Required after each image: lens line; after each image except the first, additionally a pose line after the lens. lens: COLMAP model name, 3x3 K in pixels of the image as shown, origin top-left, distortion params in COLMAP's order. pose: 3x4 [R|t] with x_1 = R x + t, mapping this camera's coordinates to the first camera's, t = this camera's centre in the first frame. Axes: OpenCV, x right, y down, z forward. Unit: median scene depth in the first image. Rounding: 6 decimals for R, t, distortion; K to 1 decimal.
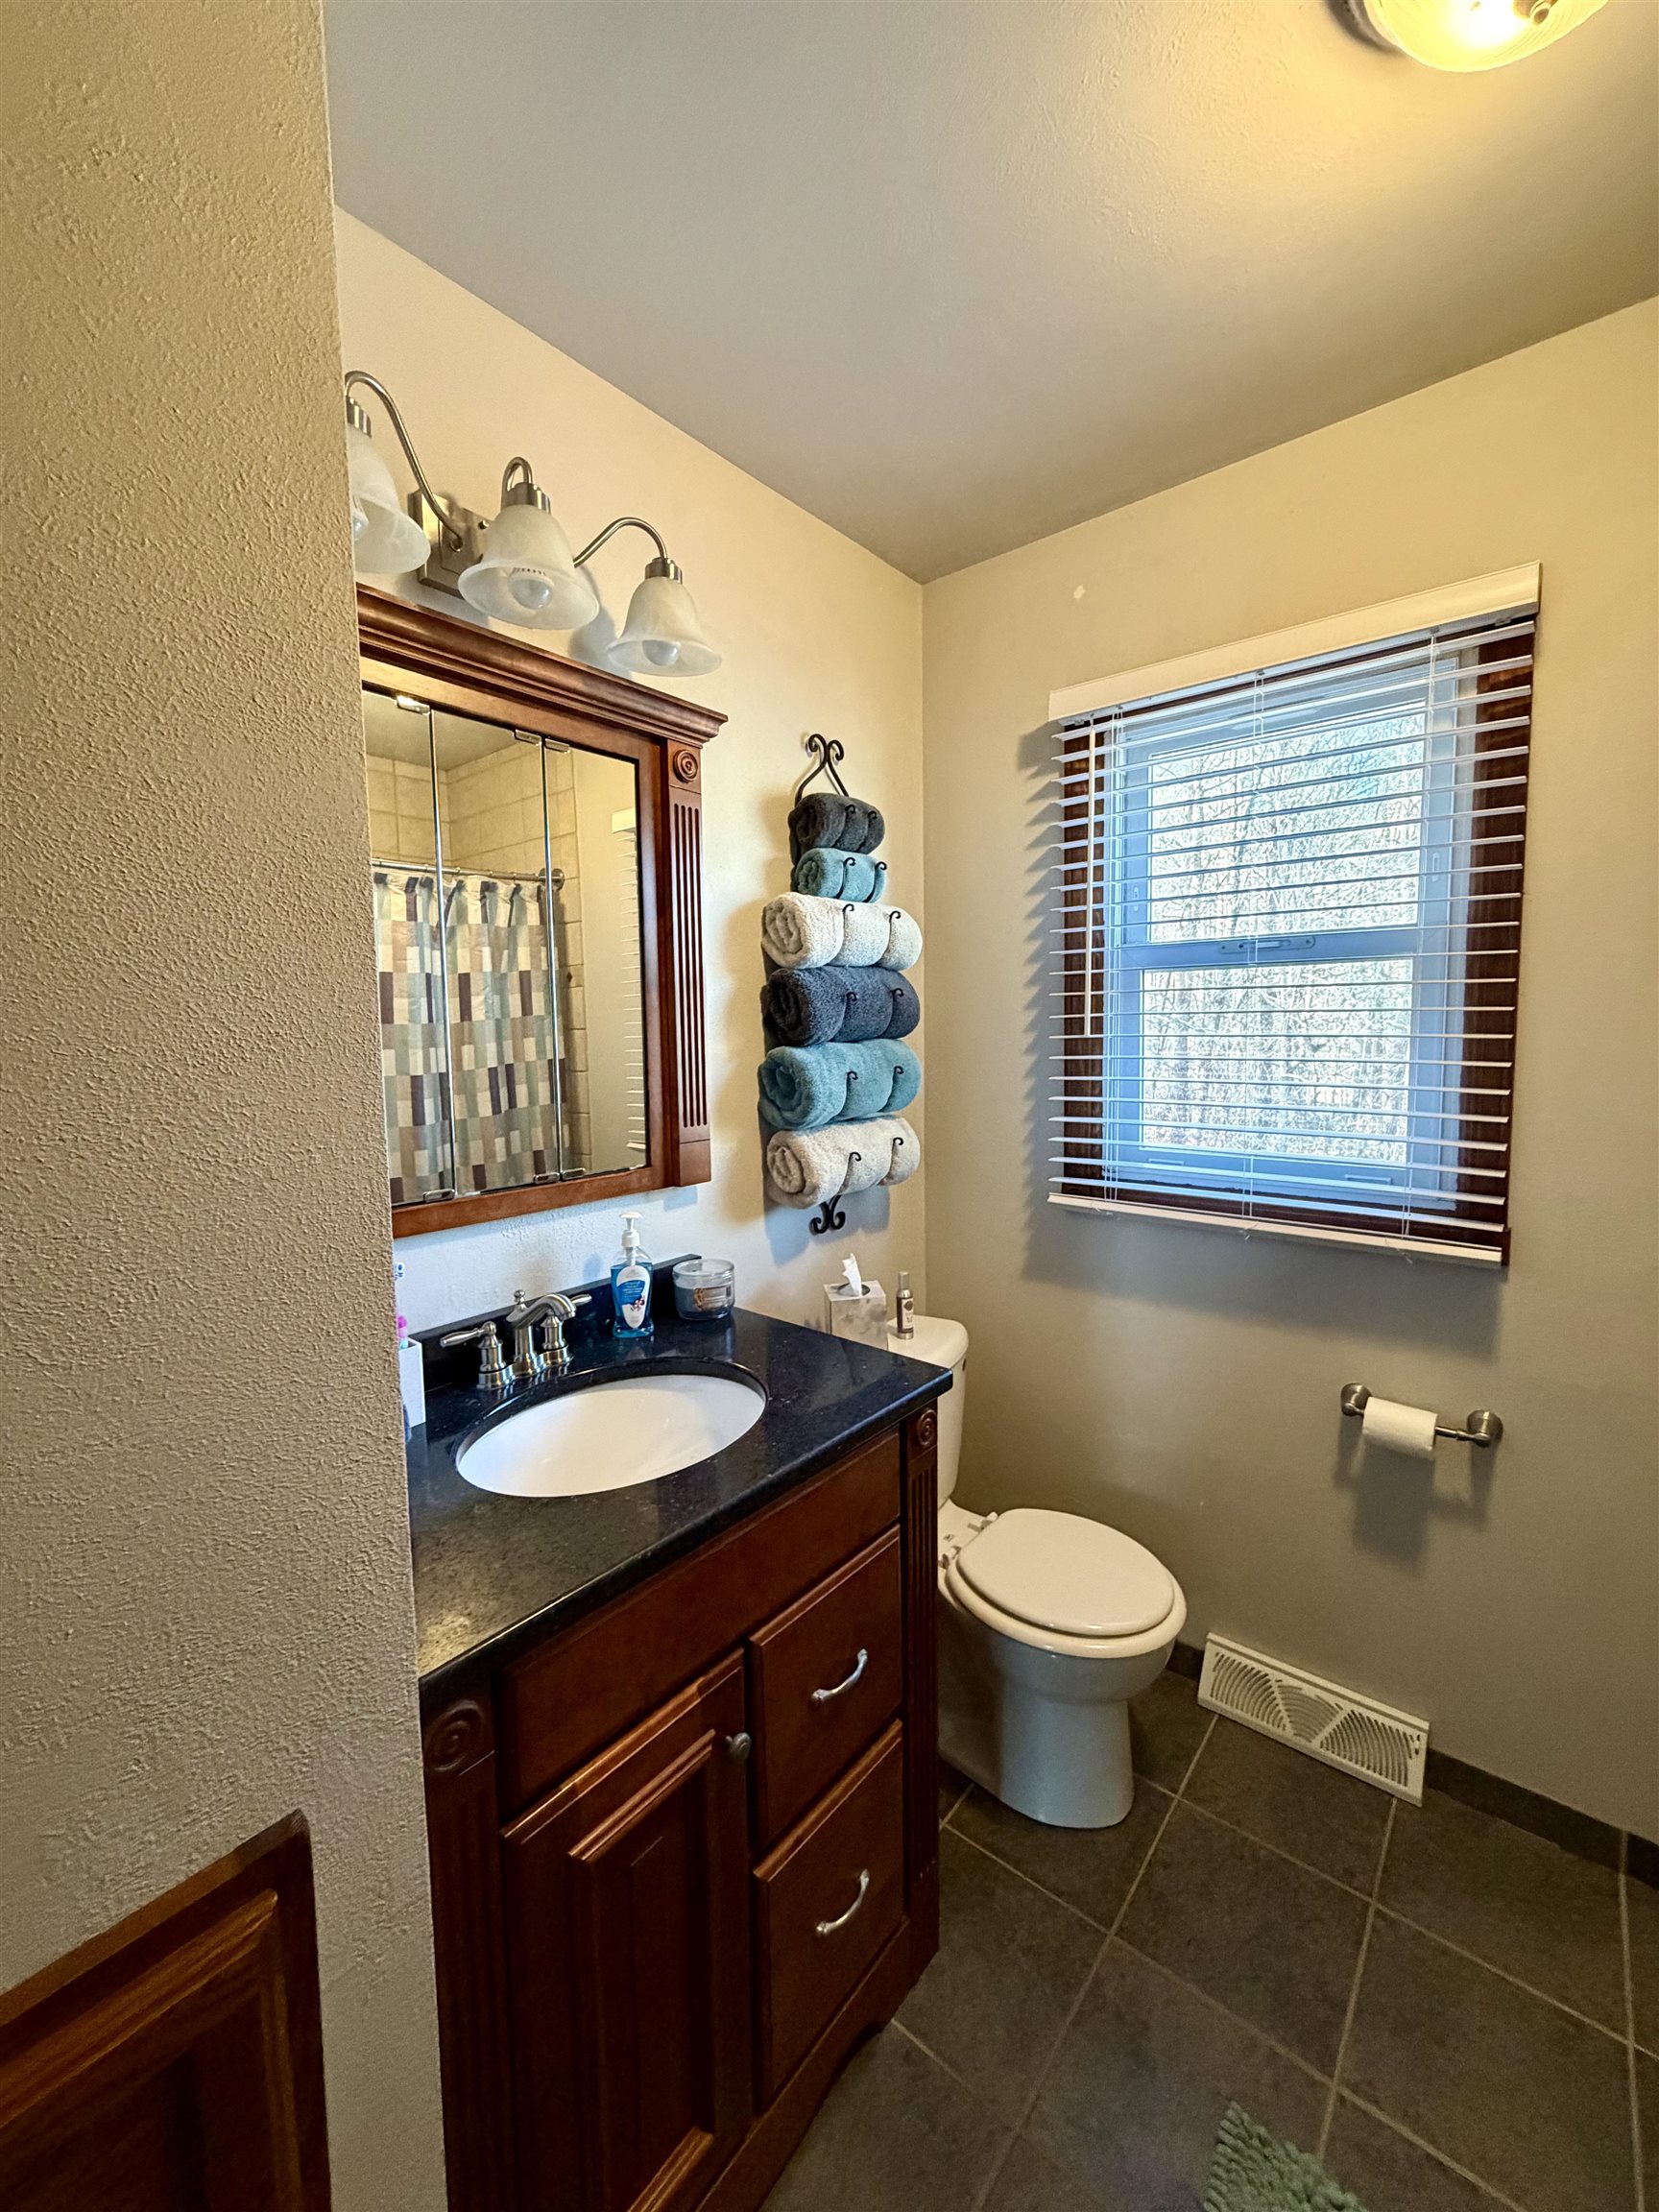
lens RADIAL K [[881.7, 0, 830.5], [0, 881.7, 1097.6], [0, 0, 1]] dist [0.000439, -0.000695]
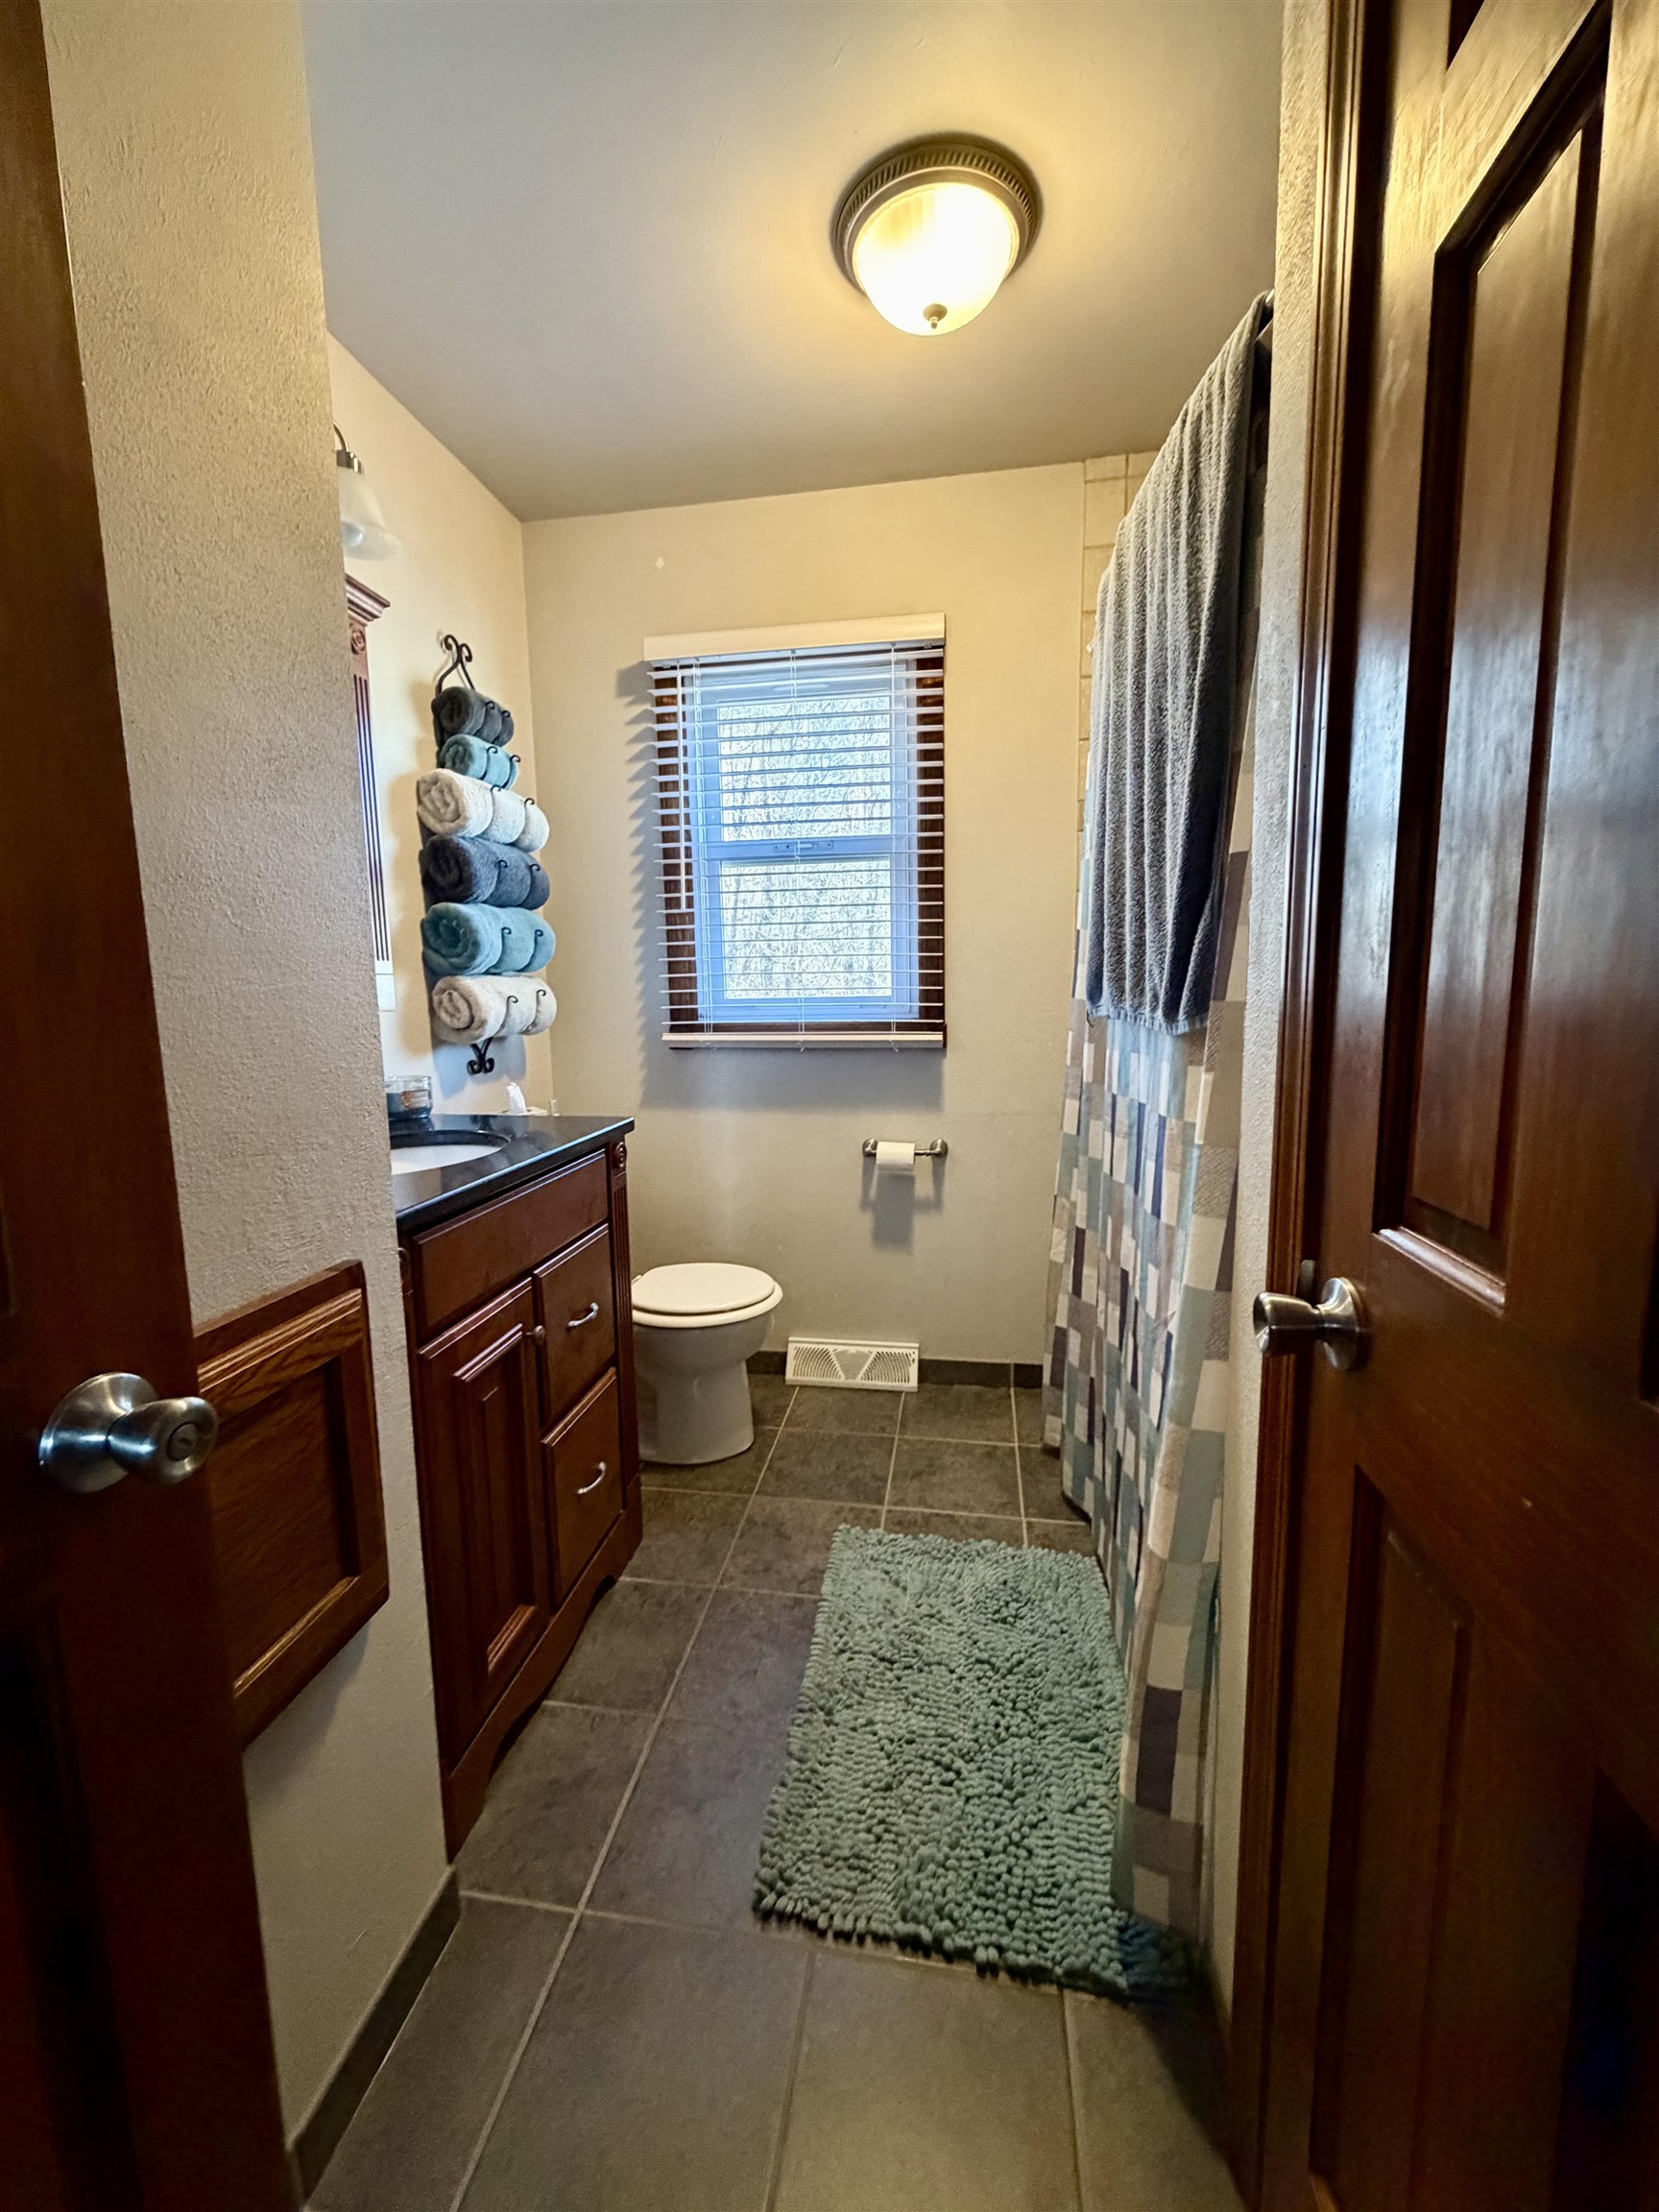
lens RADIAL K [[881.7, 0, 830.5], [0, 881.7, 1097.6], [0, 0, 1]] dist [0.000439, -0.000695]
pose [[0.860724, -0.065646, 0.504821, -0.217993], [0.047540, 0.997682, 0.048681, 0.165277], [-0.506846, -0.017901, 0.861850, -0.266381]]
